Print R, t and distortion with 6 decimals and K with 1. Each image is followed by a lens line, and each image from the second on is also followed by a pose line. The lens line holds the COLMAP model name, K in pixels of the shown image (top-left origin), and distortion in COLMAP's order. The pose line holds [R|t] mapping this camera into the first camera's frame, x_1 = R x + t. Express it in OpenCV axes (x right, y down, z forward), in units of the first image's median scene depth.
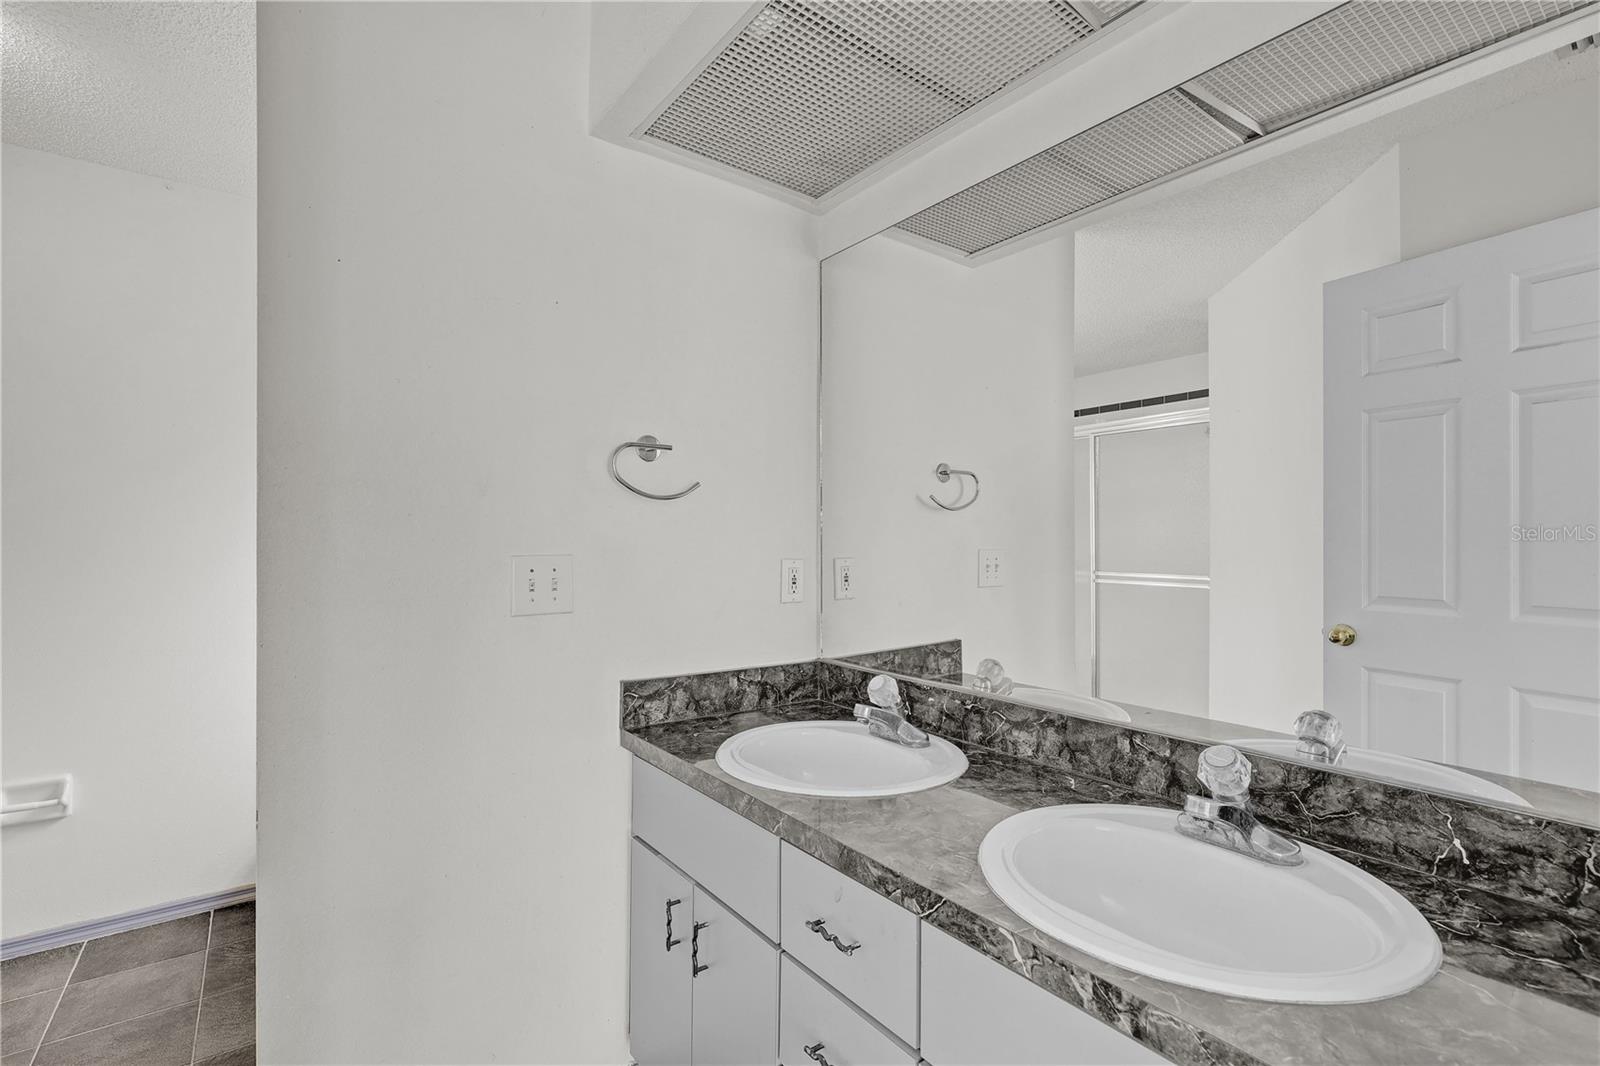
lens RADIAL K [[728.8, 0, 798.9], [0, 728.8, 533.8], [0, 0, 1]] dist [-0.001903, 0.003732]
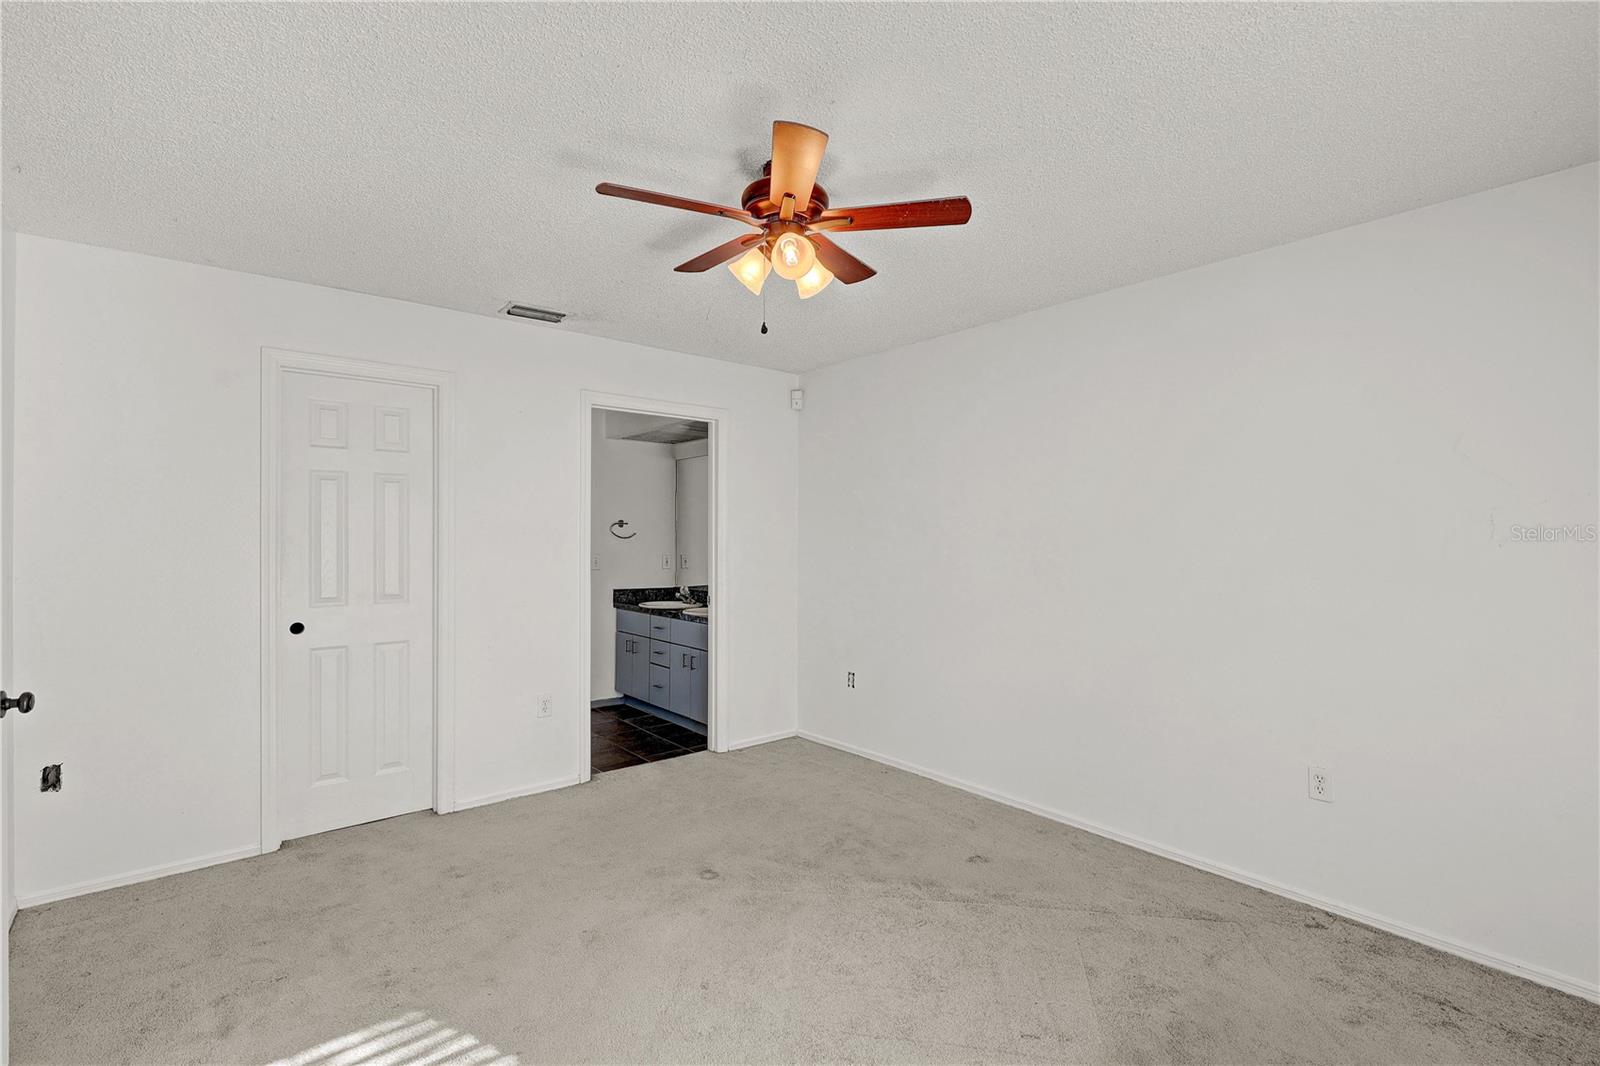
lens RADIAL K [[728.8, 0, 800.7], [0, 728.8, 536.1], [0, 0, 1]] dist [-0.001903, 0.003732]
pose [[0.998924, -0.001034, 0.046375, 0.497068], [0.001116, 0.999998, -0.001731, -0.048831], [-0.046373, 0.001780, 0.998923, -2.560085]]
